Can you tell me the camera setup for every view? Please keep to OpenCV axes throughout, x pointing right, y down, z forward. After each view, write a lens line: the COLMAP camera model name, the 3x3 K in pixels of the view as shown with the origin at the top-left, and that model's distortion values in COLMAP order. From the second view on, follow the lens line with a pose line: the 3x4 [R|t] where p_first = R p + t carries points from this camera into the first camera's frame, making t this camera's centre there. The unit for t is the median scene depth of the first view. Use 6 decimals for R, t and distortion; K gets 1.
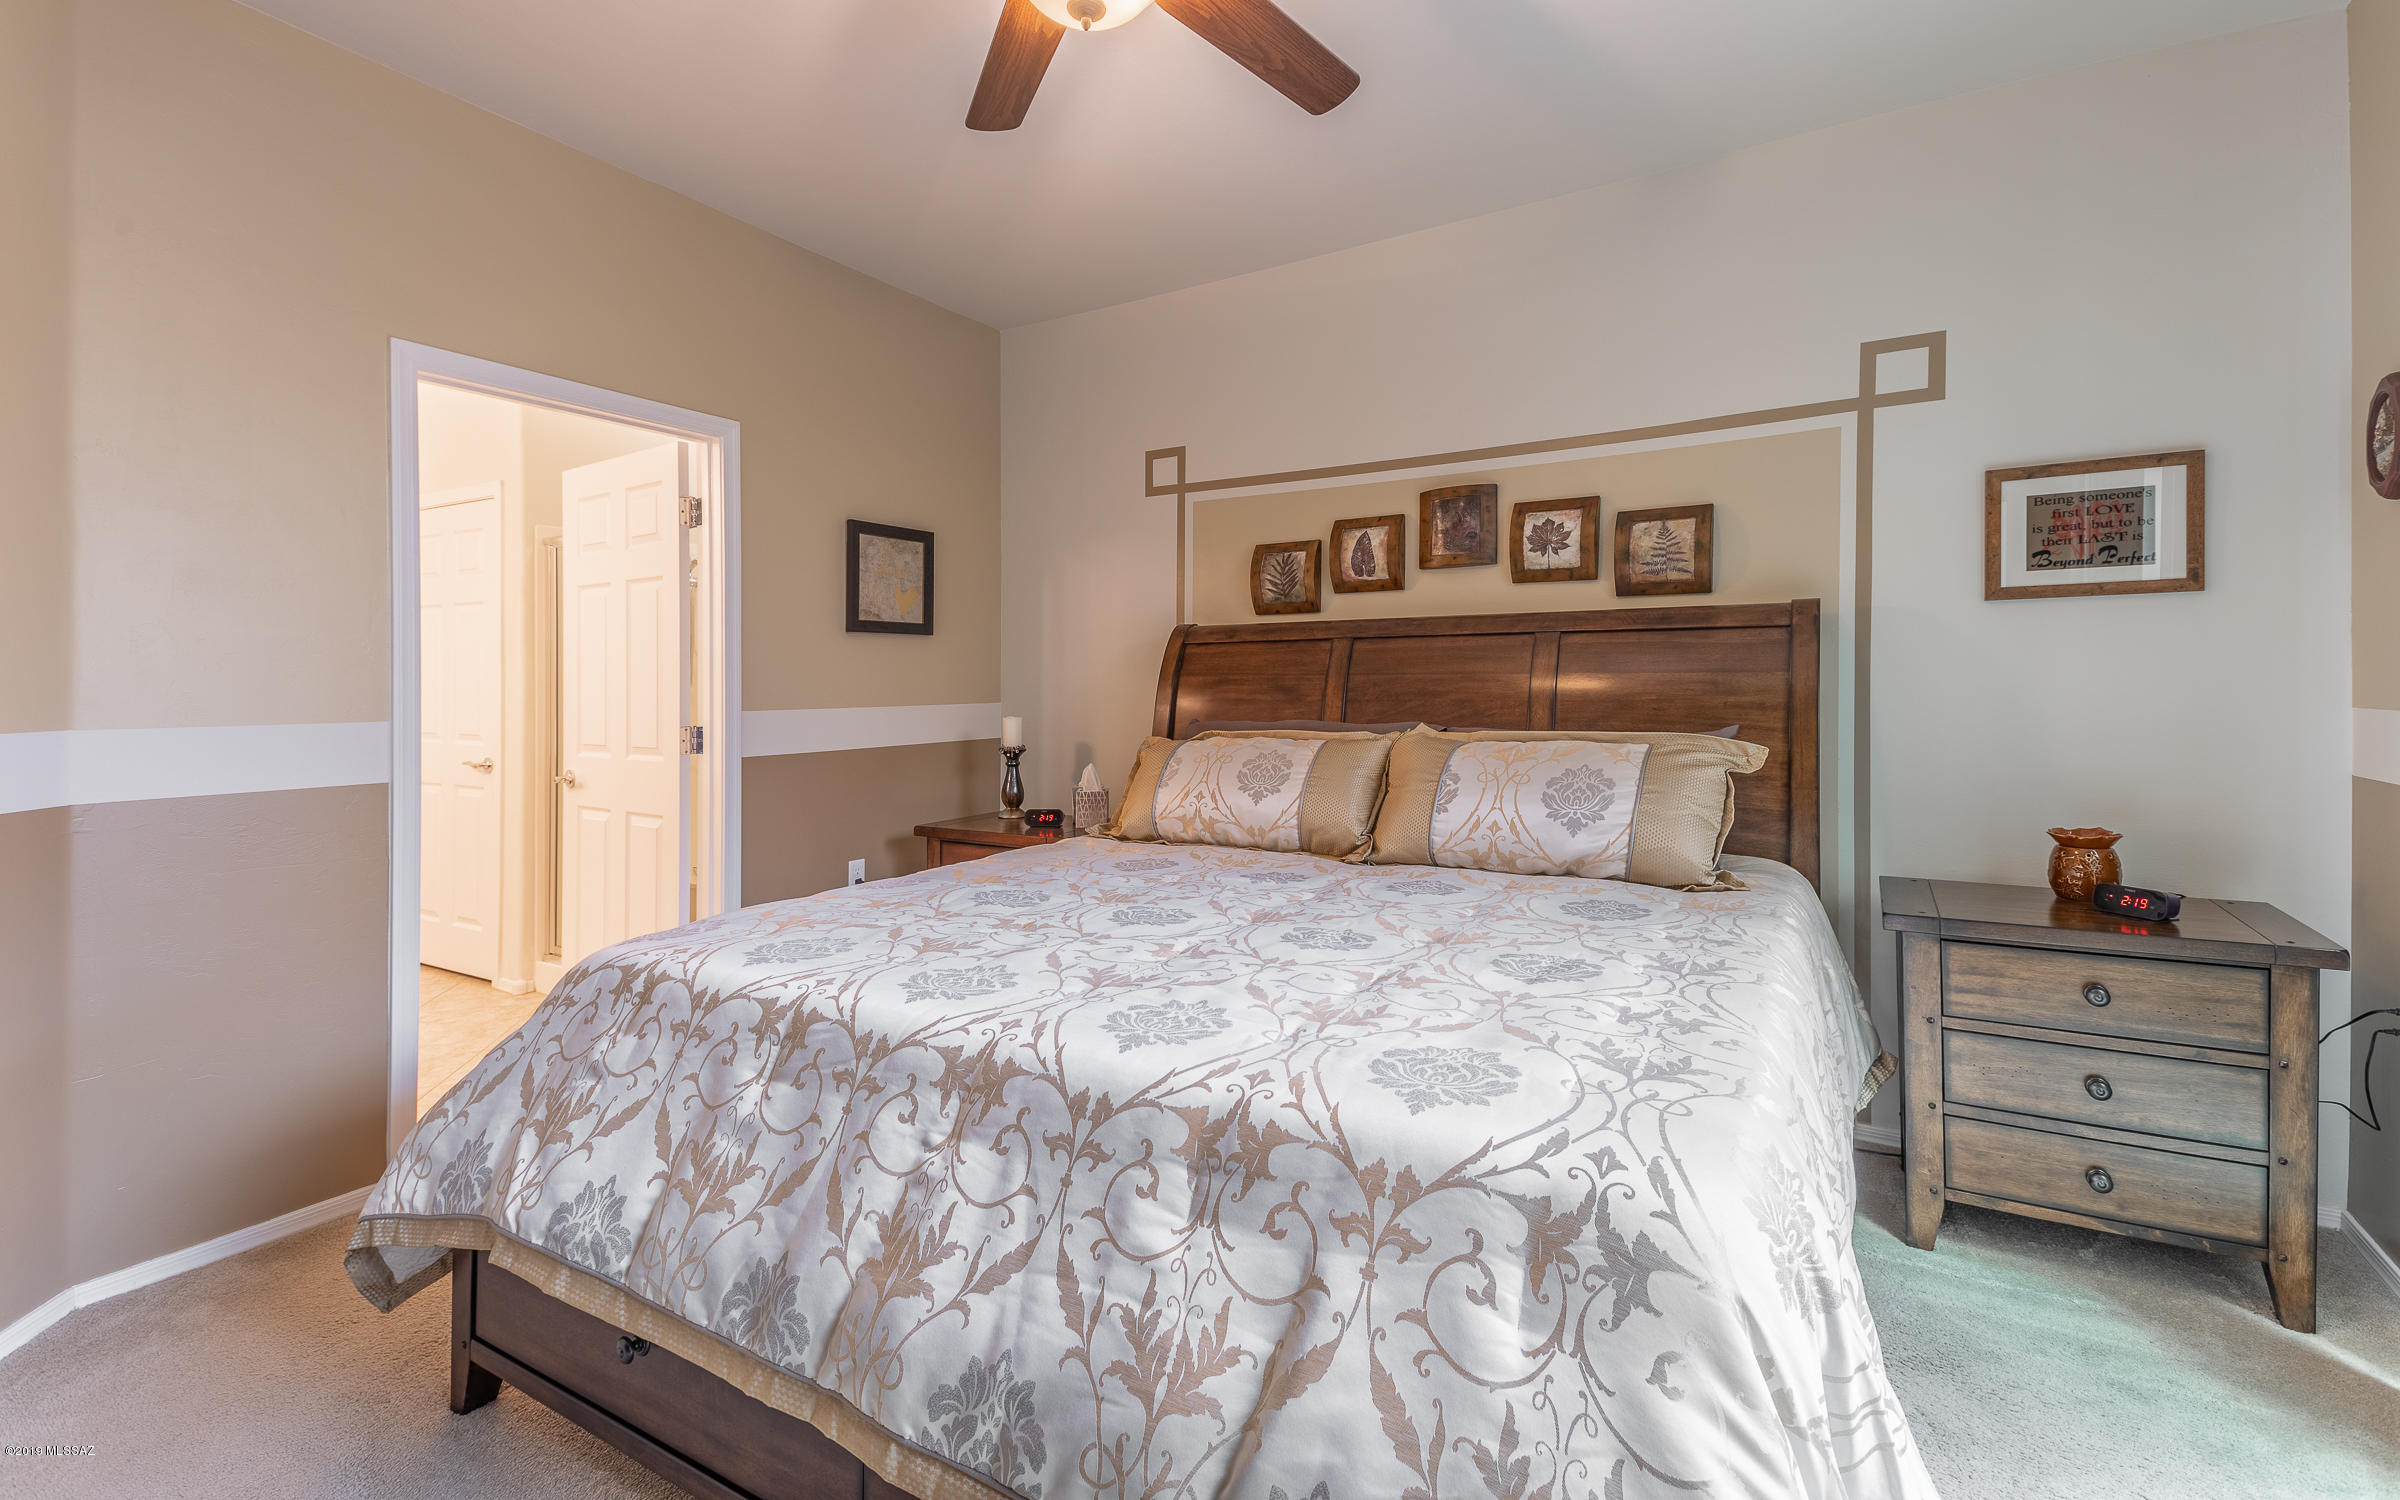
lens RADIAL K [[1054.6, 0, 1191.7], [0, 1054.6, 682.8], [0, 0, 1]] dist [0.069637, -0.029816]
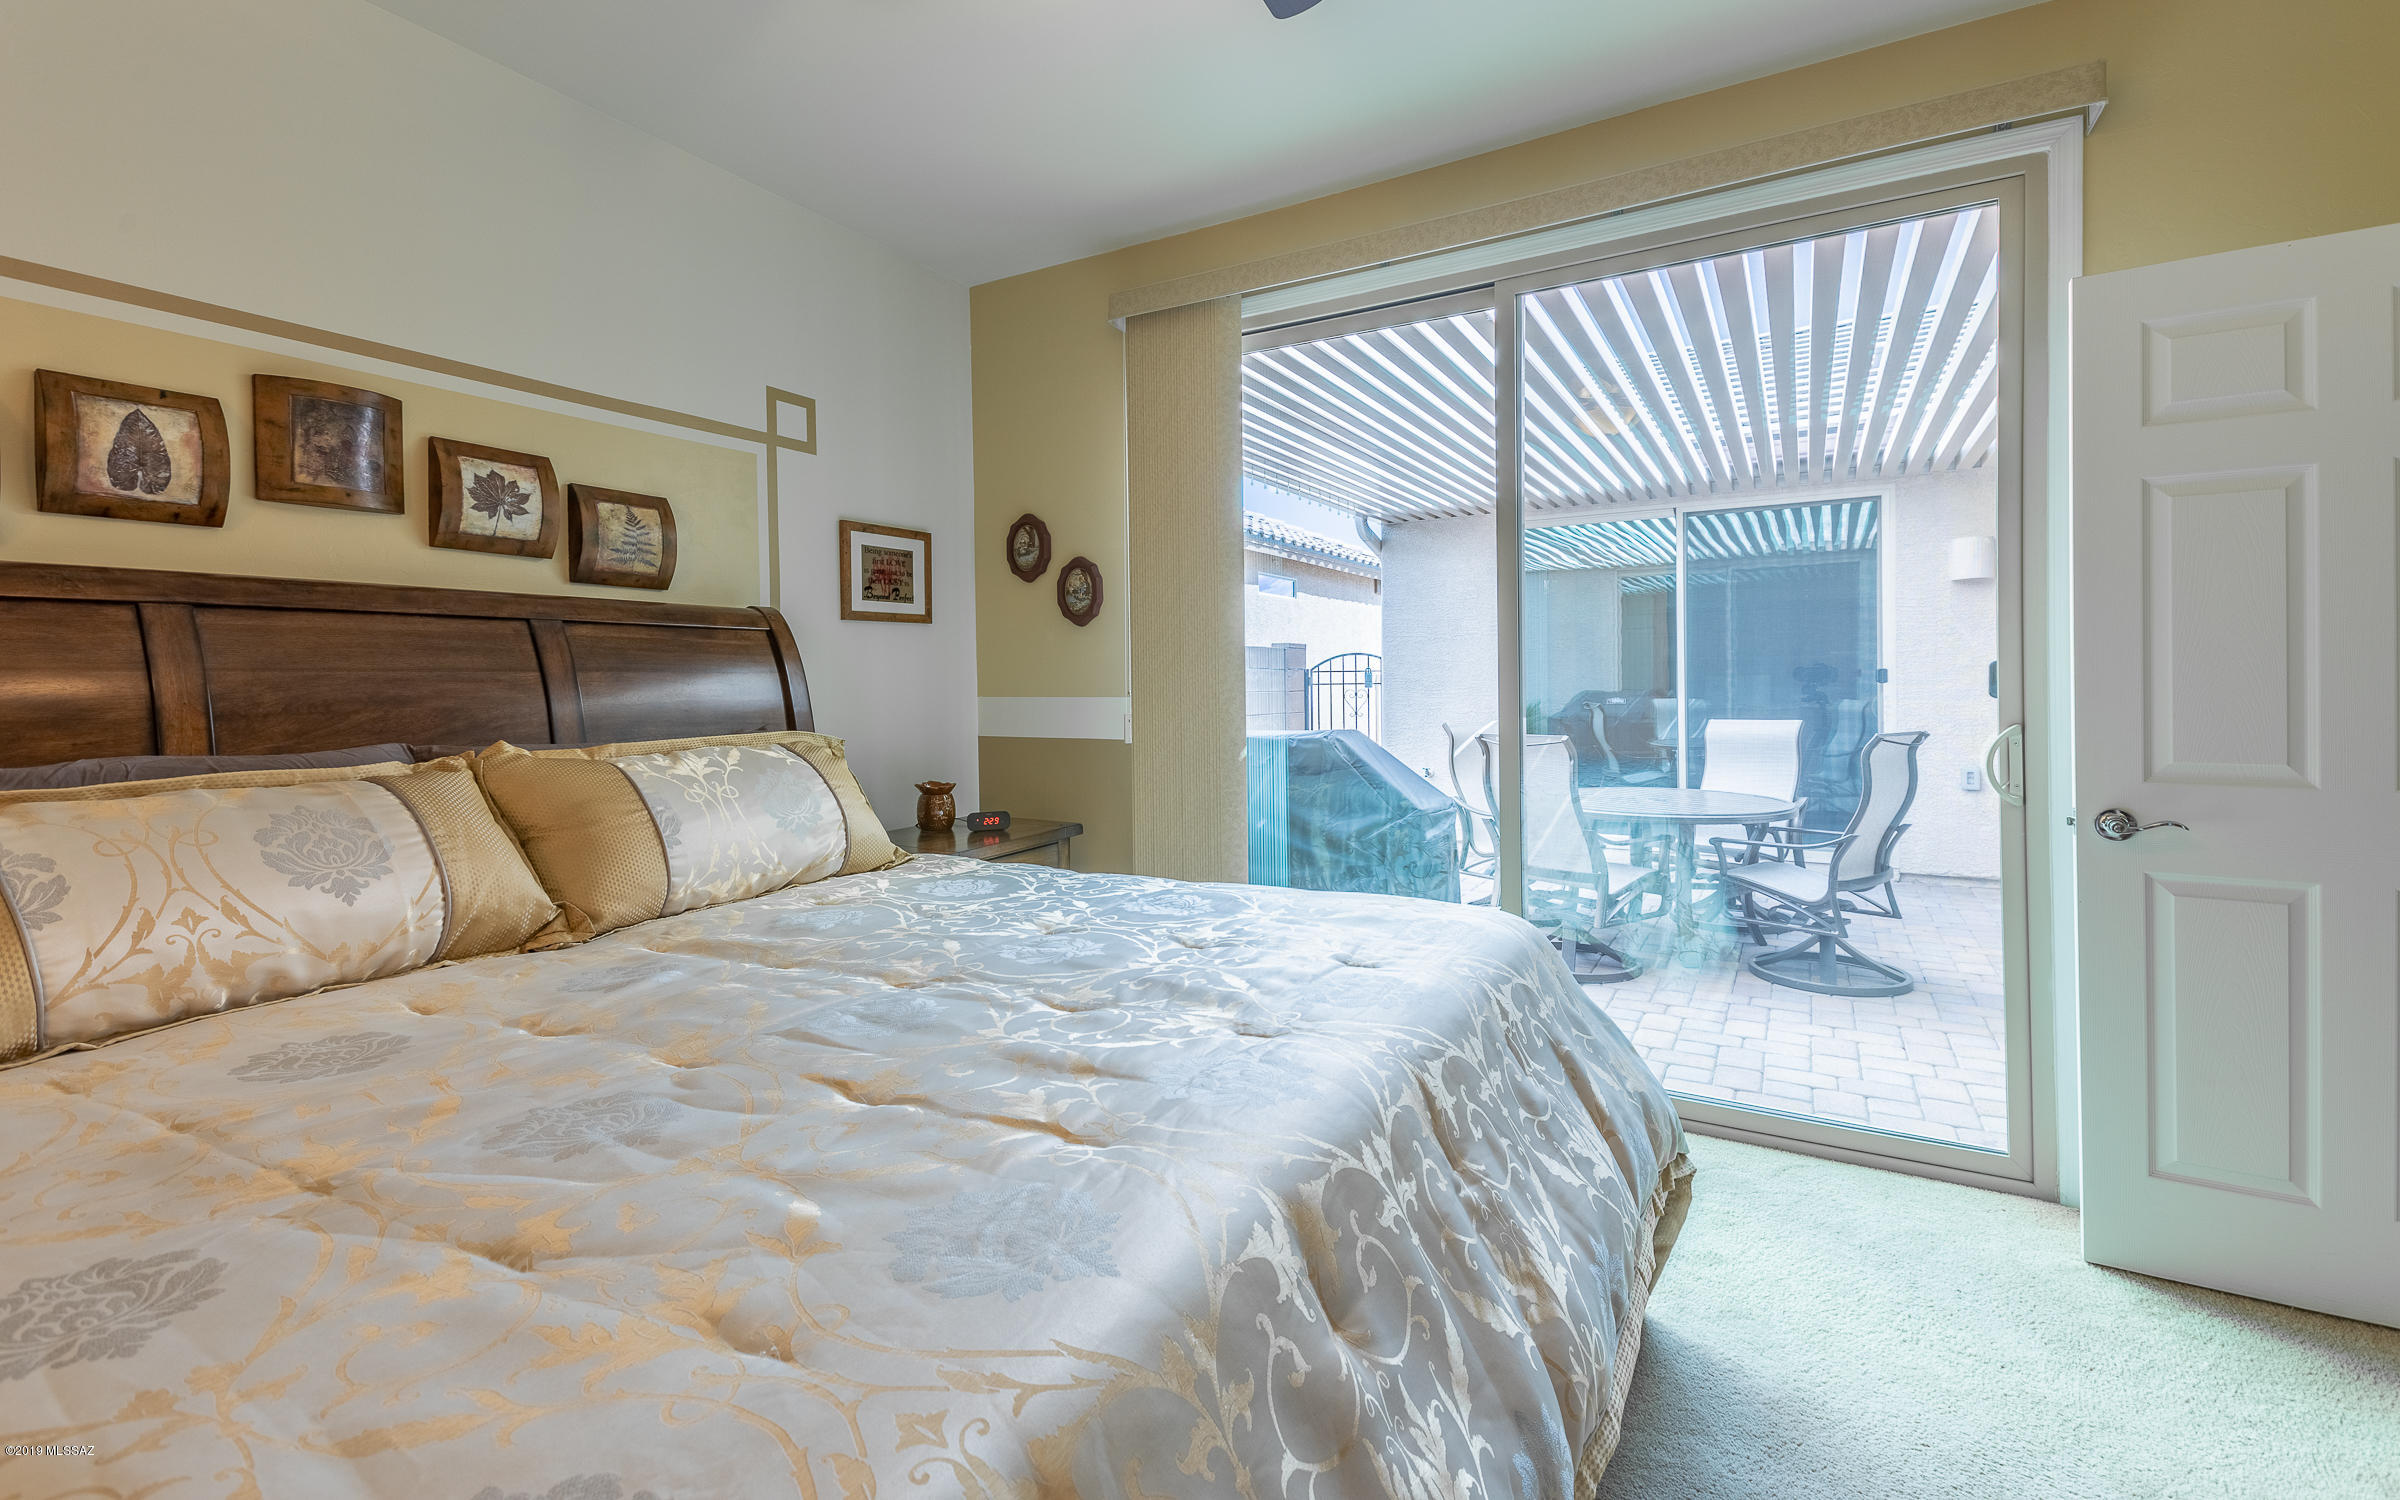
lens RADIAL K [[1054.6, 0, 1191.7], [0, 1054.6, 682.8], [0, 0, 1]] dist [0.069637, -0.029816]
pose [[-0.015283, 0.004705, 0.999872, -0.463661], [0.010936, 0.999930, -0.004539, 0.007901], [-0.999823, 0.010866, -0.015333, 0.521871]]
